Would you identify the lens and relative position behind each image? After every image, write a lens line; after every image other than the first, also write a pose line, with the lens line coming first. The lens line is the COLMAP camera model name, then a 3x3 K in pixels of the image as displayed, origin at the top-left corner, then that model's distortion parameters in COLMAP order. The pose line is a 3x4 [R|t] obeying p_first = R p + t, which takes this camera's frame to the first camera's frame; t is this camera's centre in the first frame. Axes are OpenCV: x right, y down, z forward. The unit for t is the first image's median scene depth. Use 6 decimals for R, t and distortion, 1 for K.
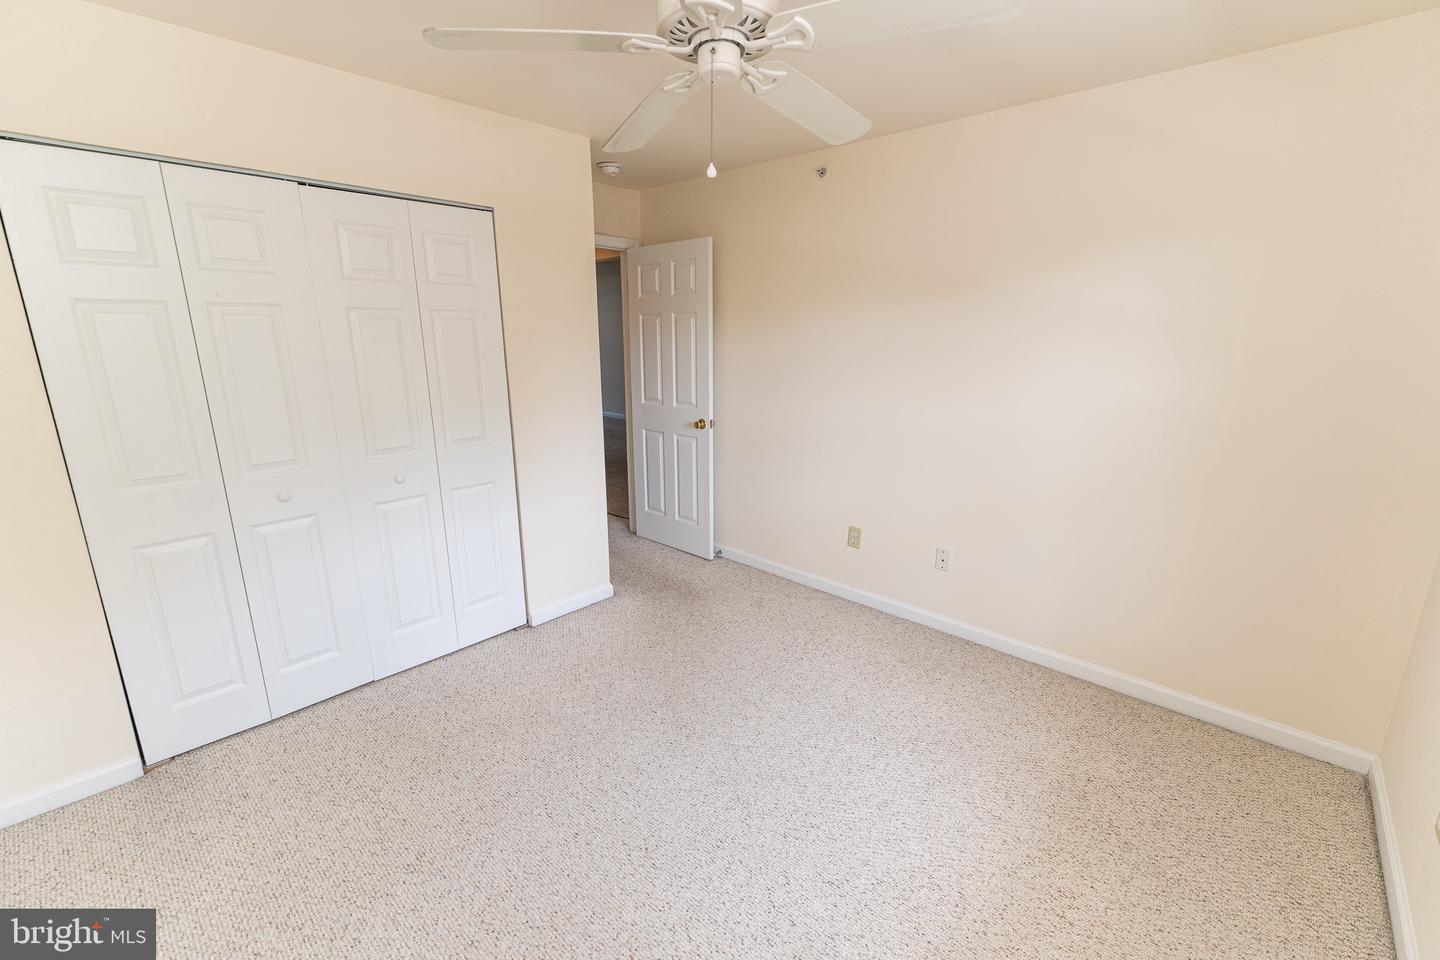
lens RADIAL K [[592.0, 0, 720.0], [0, 592.0, 480.0], [0, 0, 1]] dist [-0.000335, -0.000015]
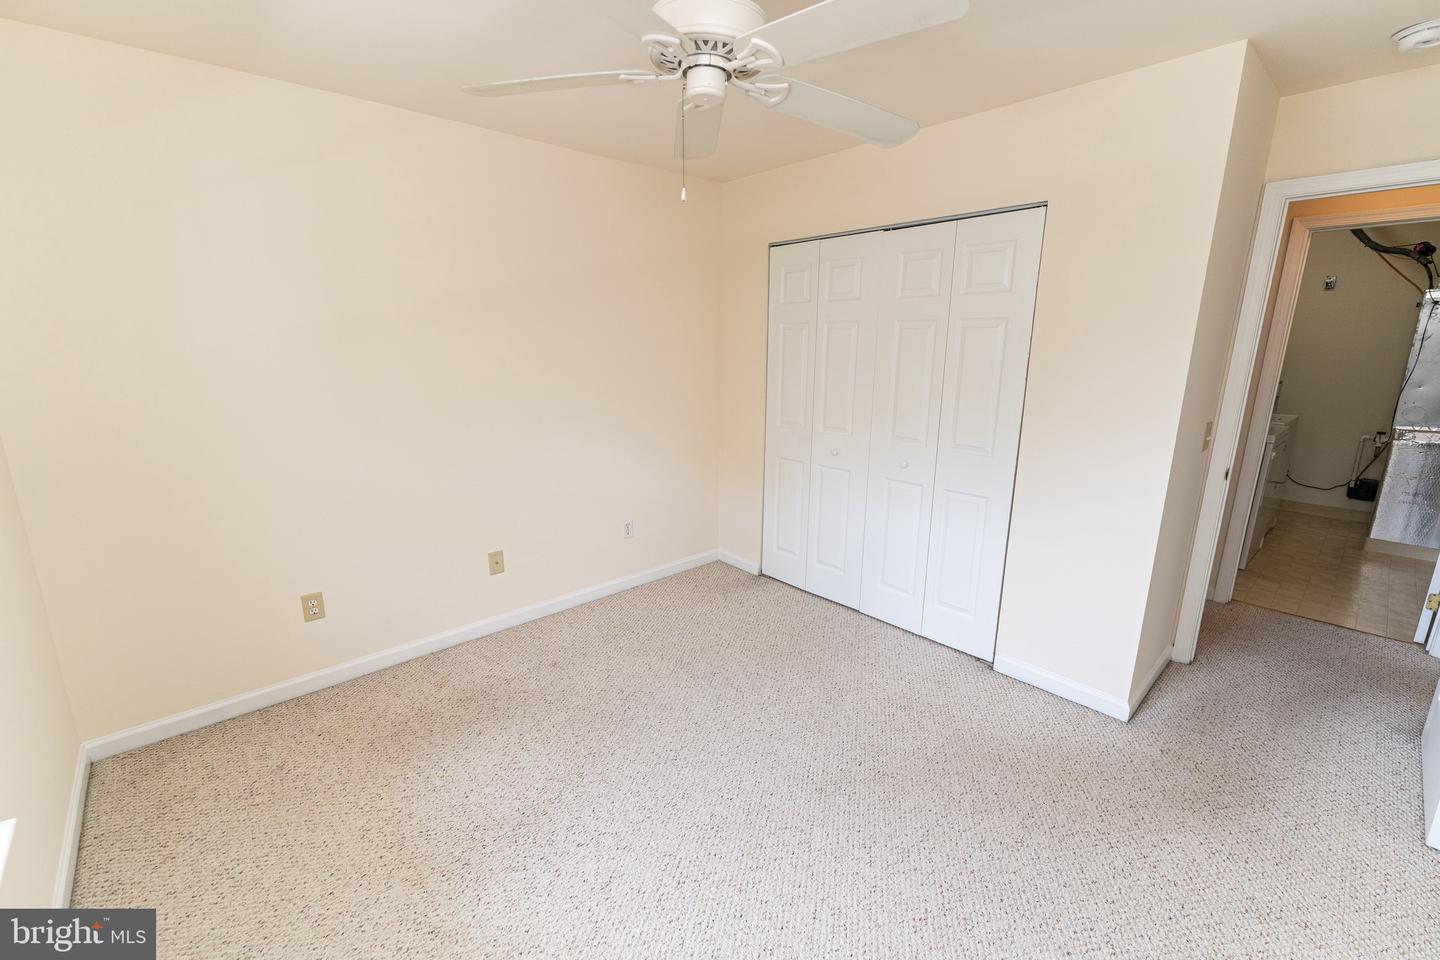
lens RADIAL K [[609.6, 0, 705.7], [0, 609.6, 470.1], [0, 0, 1]] dist [0.000855, 0.000068]
pose [[-0.086586, 0.215977, -0.972552, 0.643882], [-0.236419, 0.943877, 0.230657, -0.169758], [0.967786, 0.249901, -0.030666, 0.627277]]
